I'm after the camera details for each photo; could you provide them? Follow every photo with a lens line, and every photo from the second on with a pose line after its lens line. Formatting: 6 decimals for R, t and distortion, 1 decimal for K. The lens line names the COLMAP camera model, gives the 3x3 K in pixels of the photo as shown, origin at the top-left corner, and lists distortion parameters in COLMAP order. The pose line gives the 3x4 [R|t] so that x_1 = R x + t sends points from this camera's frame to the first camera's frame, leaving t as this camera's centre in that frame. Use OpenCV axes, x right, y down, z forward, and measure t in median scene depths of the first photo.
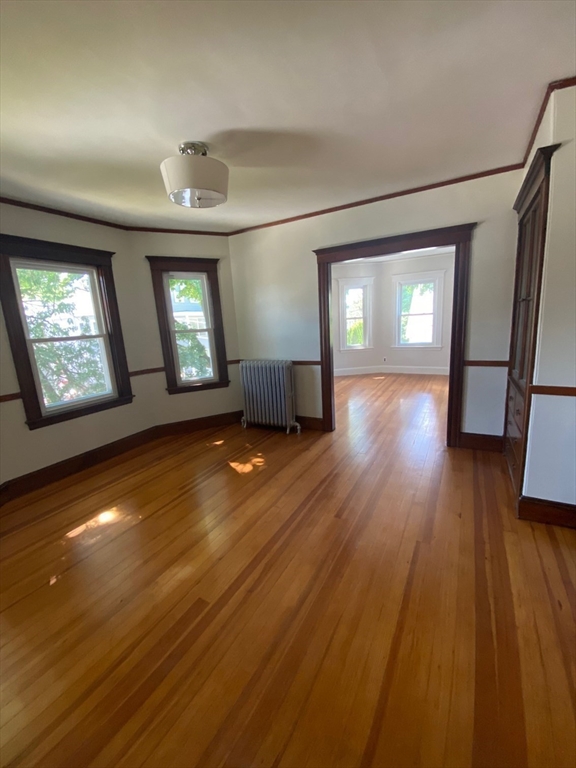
lens RADIAL K [[313.4, 0, 282.7], [0, 313.4, 384.7], [0, 0, 1]] dist [0.020375, -0.006896]
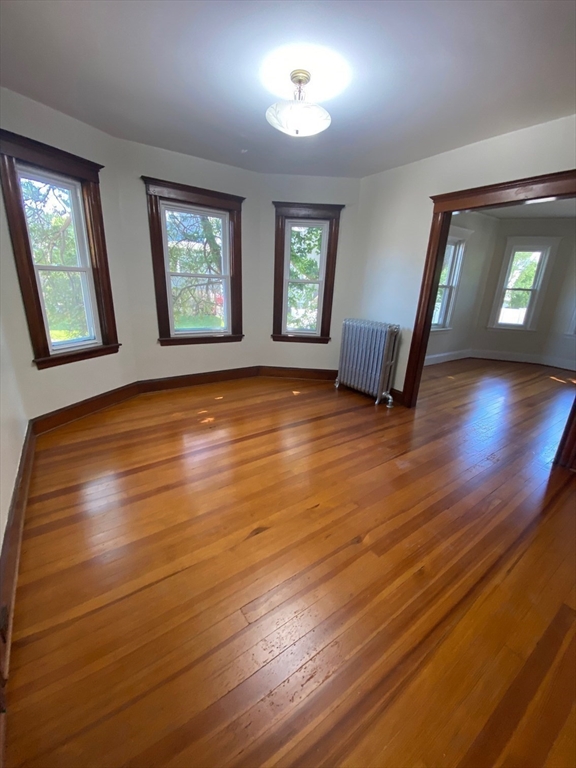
lens RADIAL K [[313.4, 0, 290.5], [0, 313.4, 380.5], [0, 0, 1]] dist [0.020375, -0.006896]
pose [[0.888467, 0.221978, -0.401687, 0.148924], [-0.180762, 0.973756, 0.138294, 0.005841], [0.421843, -0.050260, 0.905275, 0.061574]]
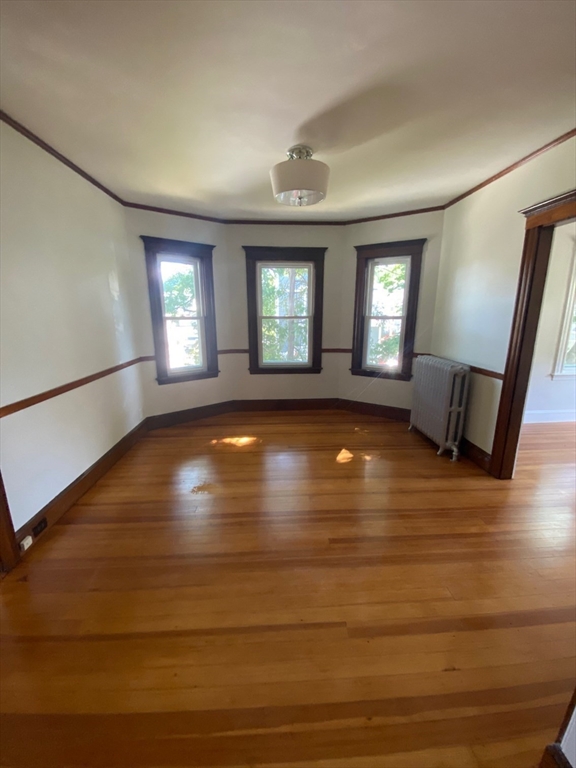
lens RADIAL K [[313.4, 0, 293.4], [0, 313.4, 382.5], [0, 0, 1]] dist [0.020375, -0.006896]
pose [[0.537097, 0.238902, -0.808982, 0.426822], [-0.197336, 0.968028, 0.154855, -0.072339], [0.820113, 0.076469, 0.567069, 0.225022]]
